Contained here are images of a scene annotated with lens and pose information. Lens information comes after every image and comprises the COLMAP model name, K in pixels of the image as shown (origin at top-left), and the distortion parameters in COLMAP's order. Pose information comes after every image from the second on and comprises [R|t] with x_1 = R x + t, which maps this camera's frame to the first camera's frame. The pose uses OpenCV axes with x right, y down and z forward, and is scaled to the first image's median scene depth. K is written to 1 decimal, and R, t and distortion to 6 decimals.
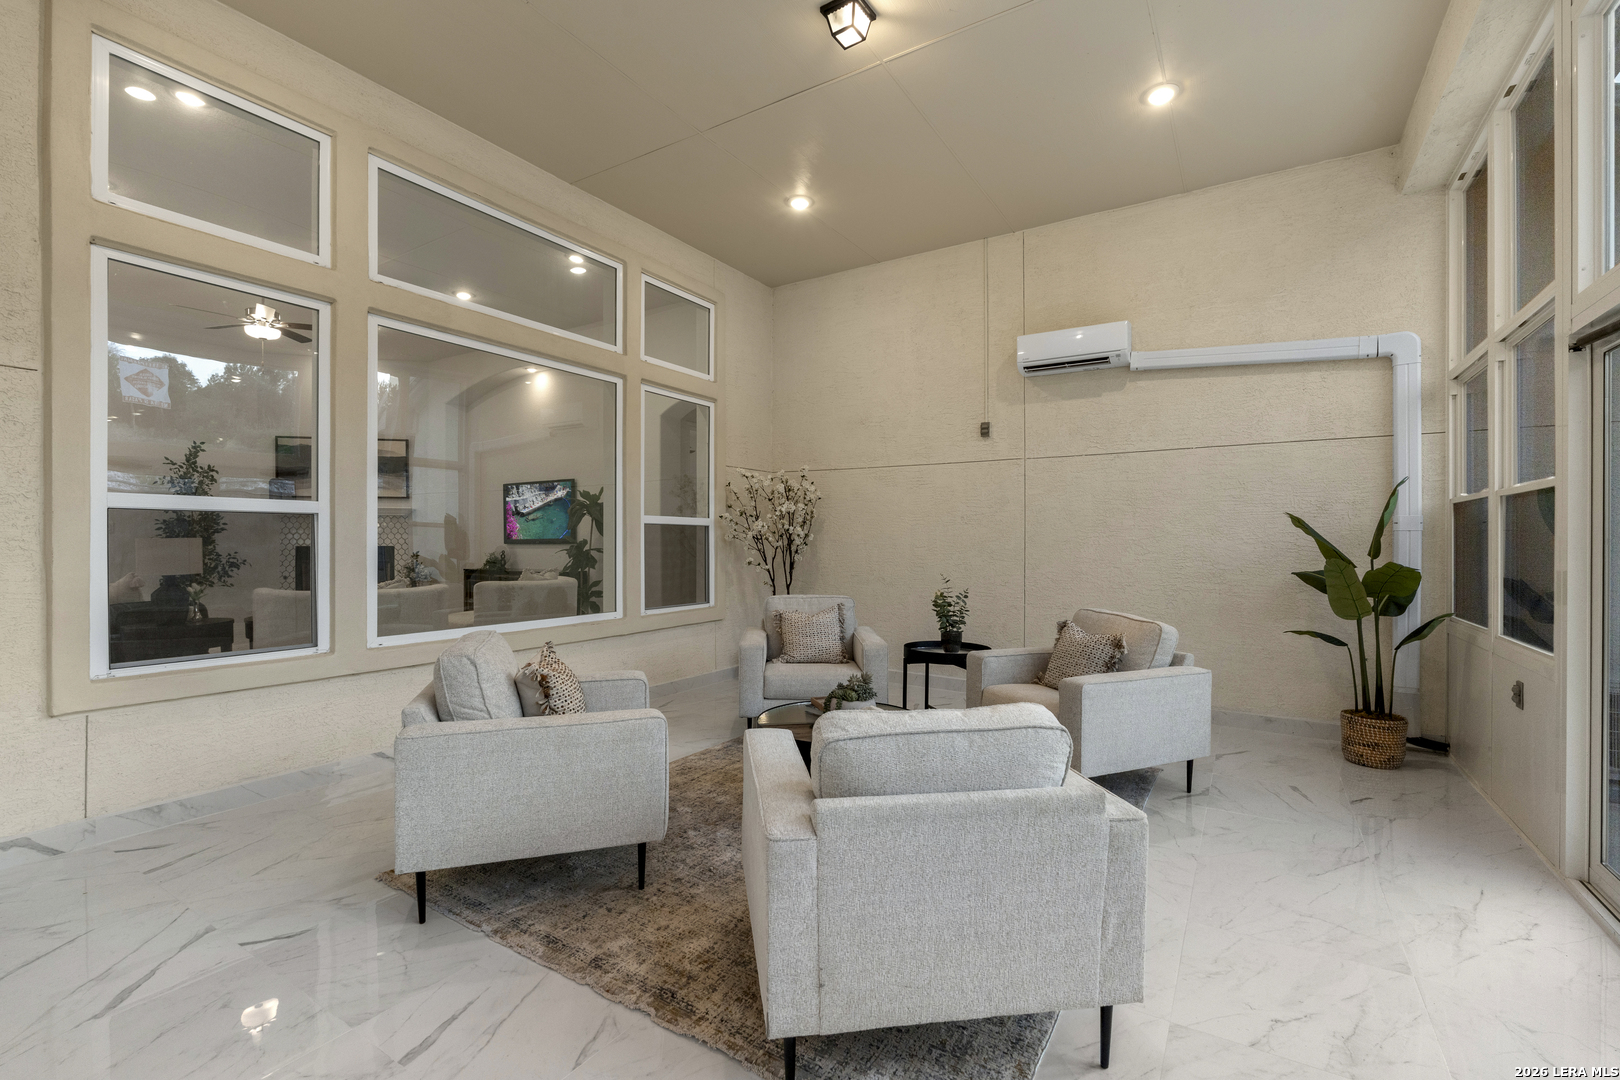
lens RADIAL K [[711.5, 0, 818.4], [0, 711.5, 542.5], [0, 0, 1]] dist [-0.016548, -0.000245]
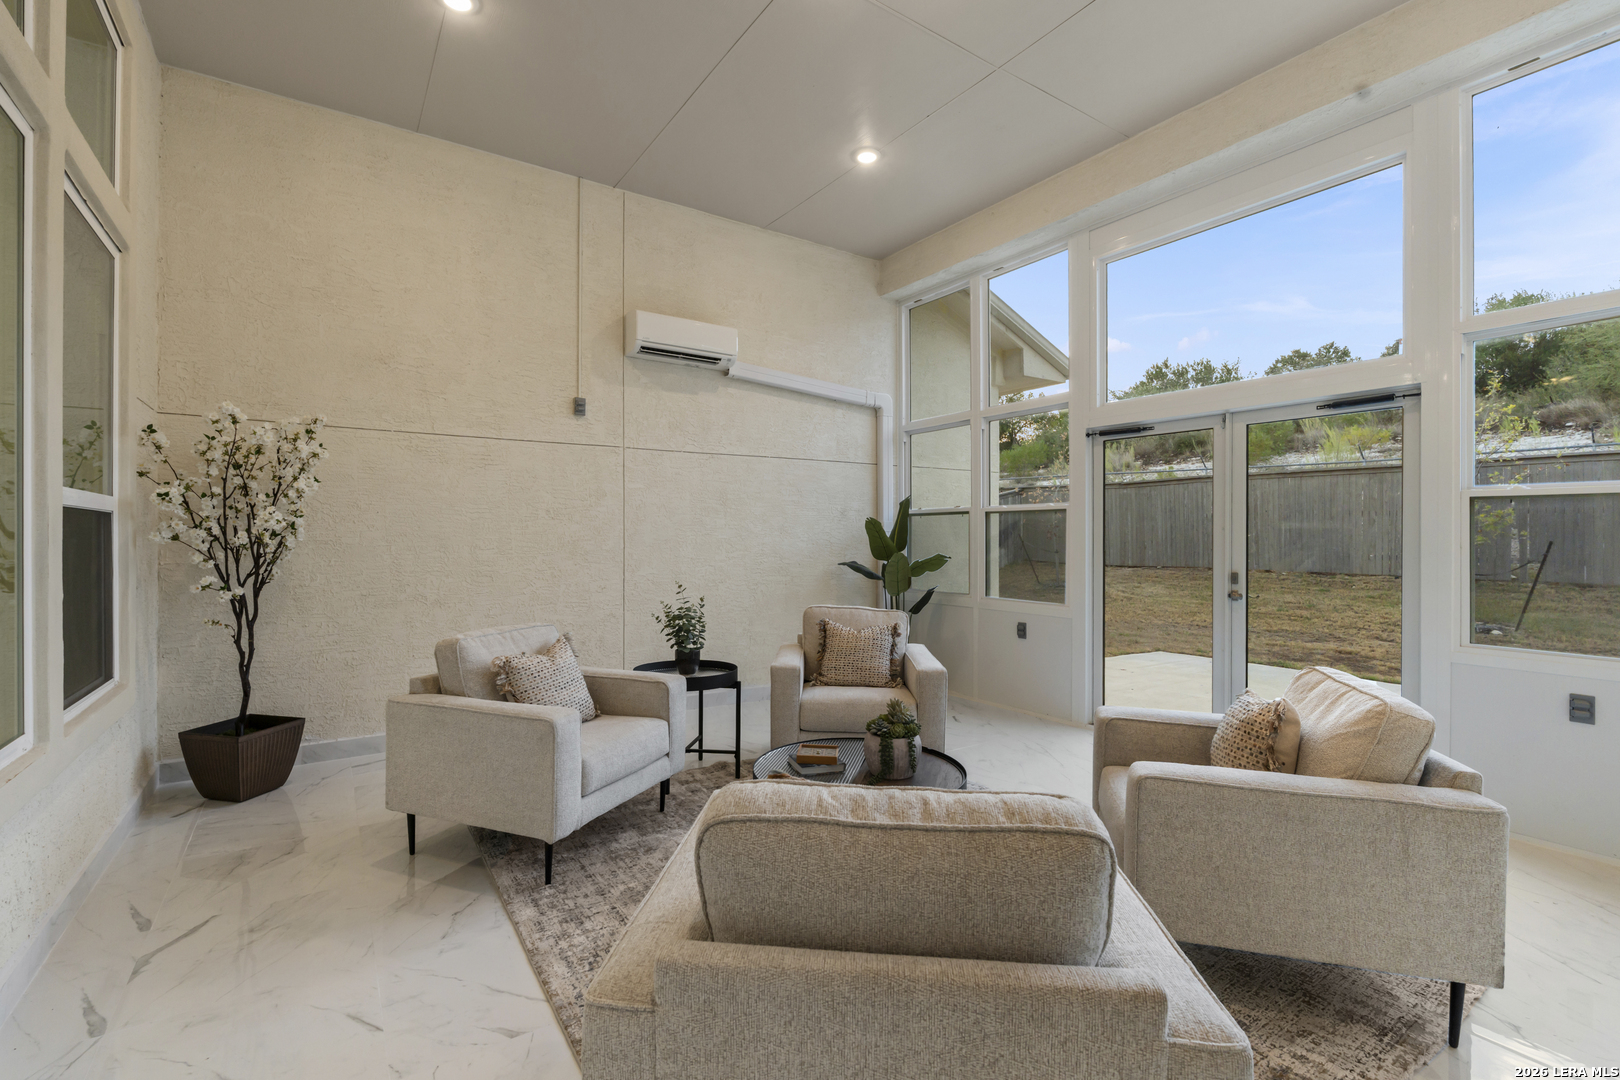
lens RADIAL K [[711.5, 0, 810.6], [0, 711.5, 534.3], [0, 0, 1]] dist [-0.016548, -0.000245]
pose [[0.400507, 0.000478, 0.916294, -0.450769], [0.003510, 0.999992, -0.002056, -0.007311], [-0.916287, 0.004040, 0.400502, 0.452943]]
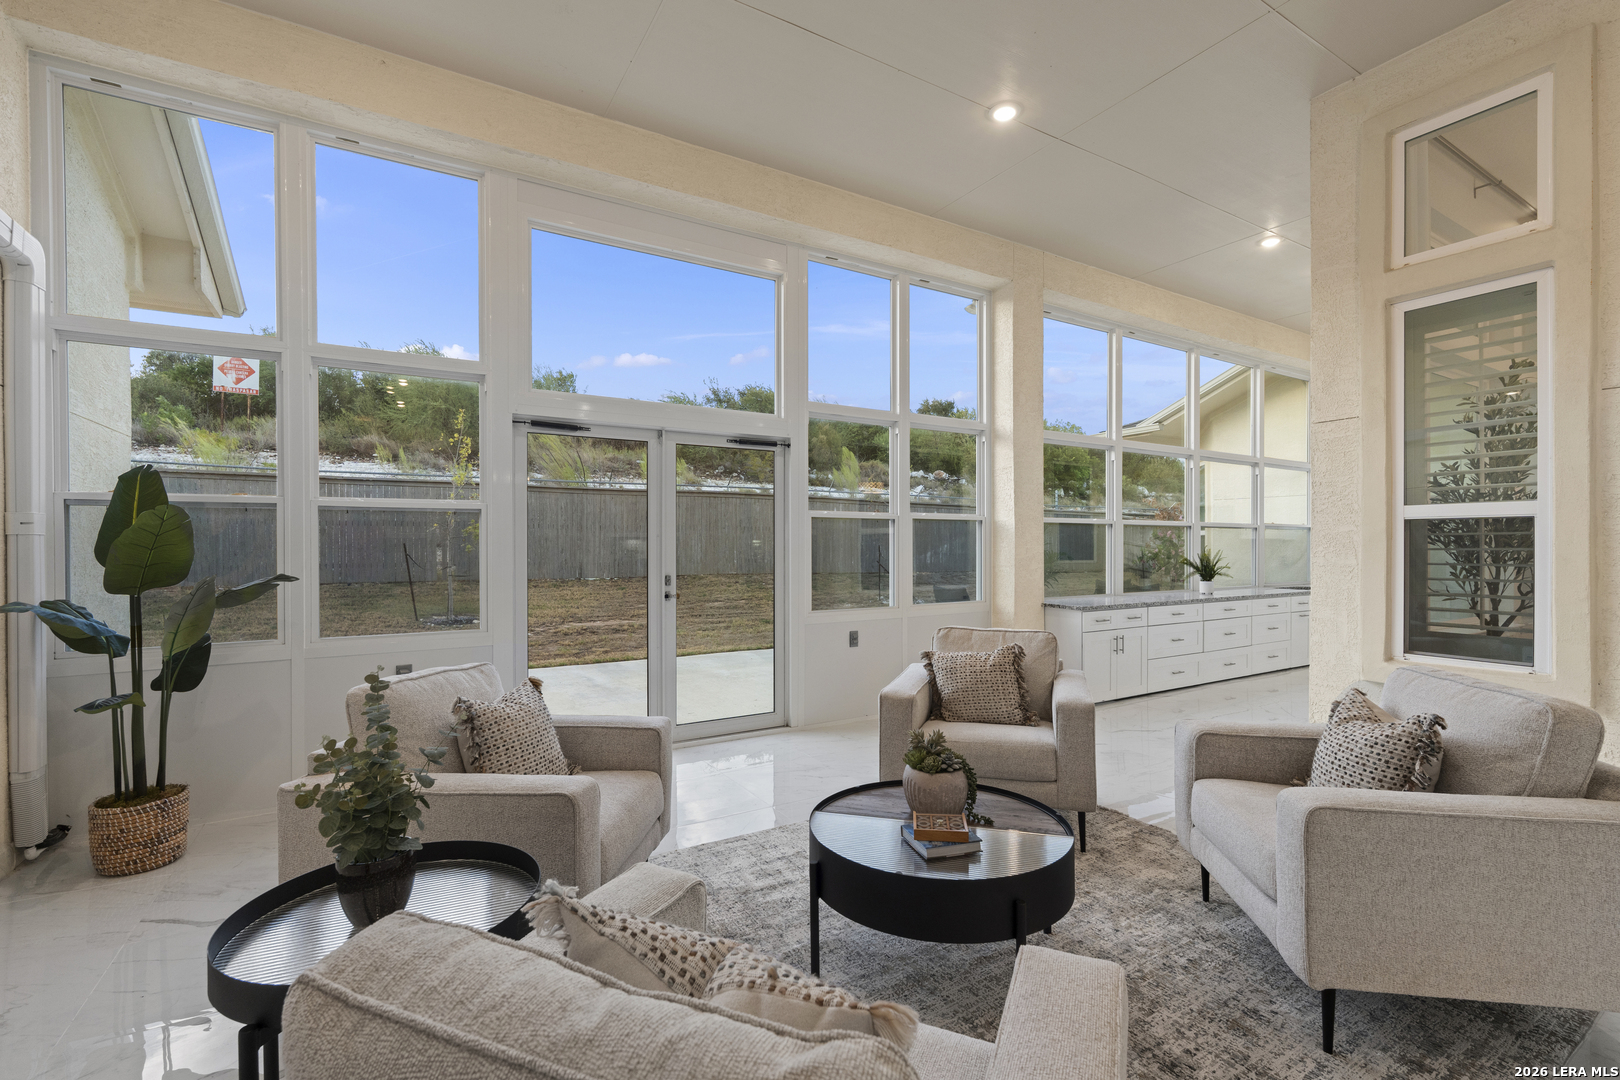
lens RADIAL K [[711.5, 0, 802.8], [0, 711.5, 546.2], [0, 0, 1]] dist [-0.016548, -0.000245]
pose [[-0.893134, -0.001064, 0.449790, -0.087187], [0.001473, 0.999985, 0.005292, -0.005544], [-0.449789, 0.005389, -0.893119, 1.036735]]
